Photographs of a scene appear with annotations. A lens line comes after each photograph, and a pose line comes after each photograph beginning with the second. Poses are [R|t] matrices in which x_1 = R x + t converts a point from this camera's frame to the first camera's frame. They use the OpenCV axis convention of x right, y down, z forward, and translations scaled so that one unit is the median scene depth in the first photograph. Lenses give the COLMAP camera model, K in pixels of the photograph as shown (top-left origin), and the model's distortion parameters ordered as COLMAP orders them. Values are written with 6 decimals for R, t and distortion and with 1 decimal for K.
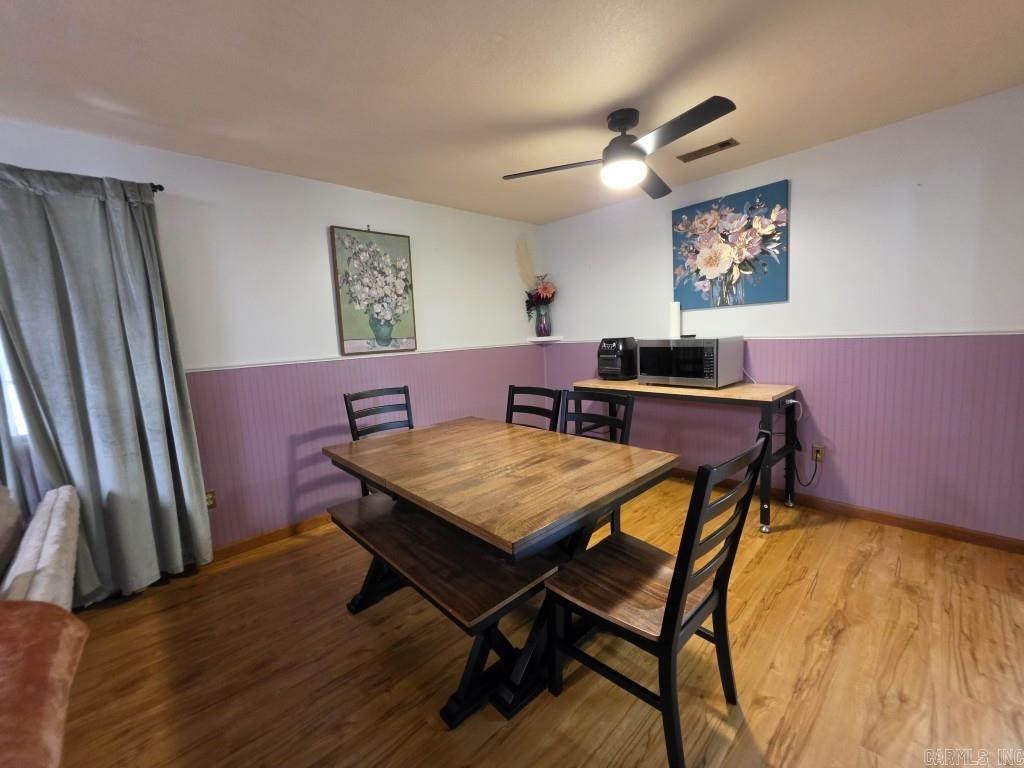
lens RADIAL K [[413.1, 0, 511.9], [0, 413.1, 384.0], [0, 0, 1]] dist [-0.003527, -0.000313]
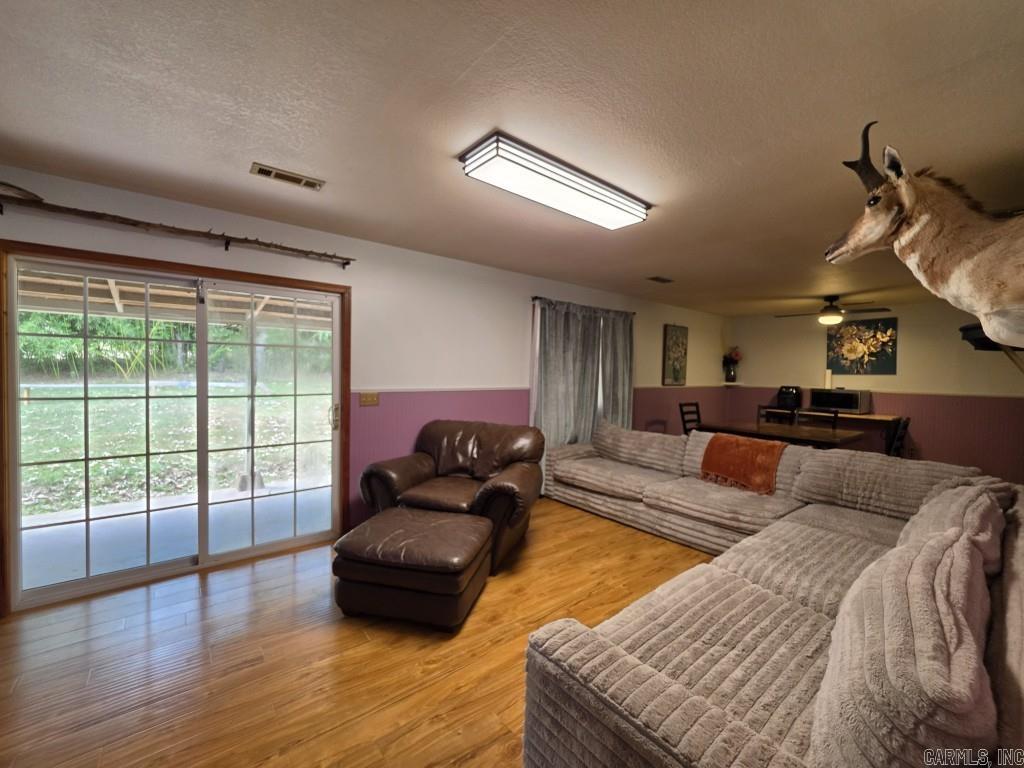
lens RADIAL K [[413.1, 0, 513.6], [0, 413.1, 385.5], [0, 0, 1]] dist [-0.003527, -0.000313]
pose [[0.994295, 0.070575, -0.079979, -0.969006], [-0.077292, 0.993442, -0.084259, 0.159283], [0.073508, 0.089960, 0.993229, -1.074697]]
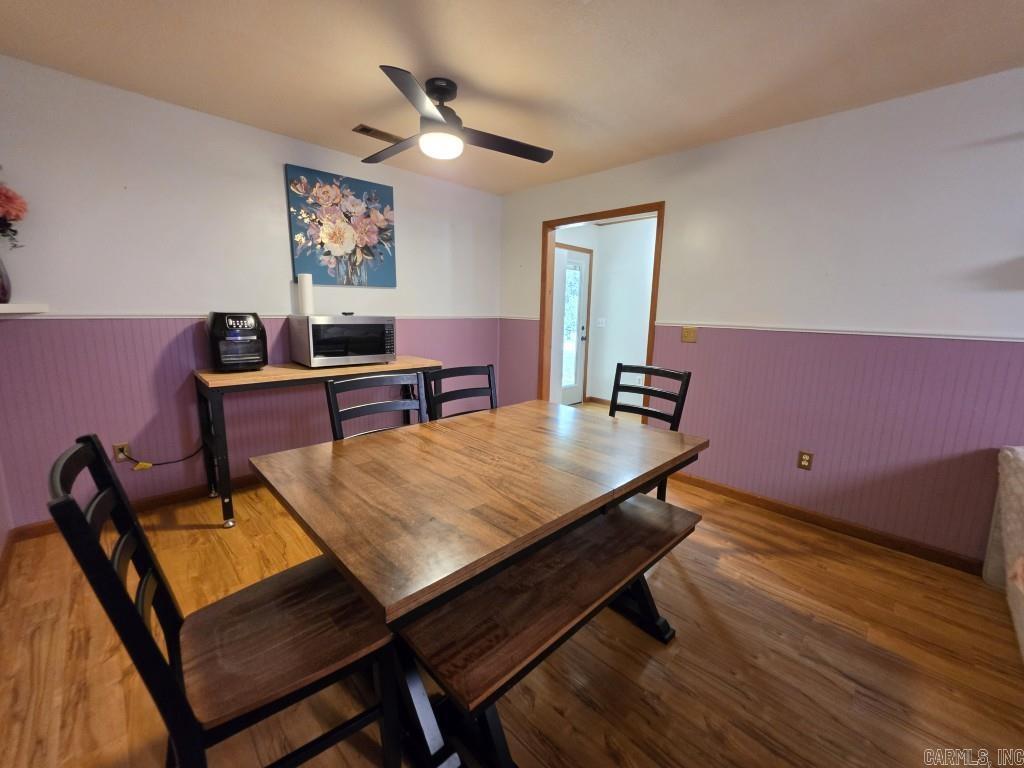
lens RADIAL K [[413.1, 0, 513.7], [0, 413.1, 383.3], [0, 0, 1]] dist [-0.003527, -0.000313]
pose [[-0.027434, -0.130480, 0.991071, -0.564517], [0.102754, 0.985824, 0.132633, -0.043040], [-0.994328, 0.105476, -0.013638, 0.645339]]
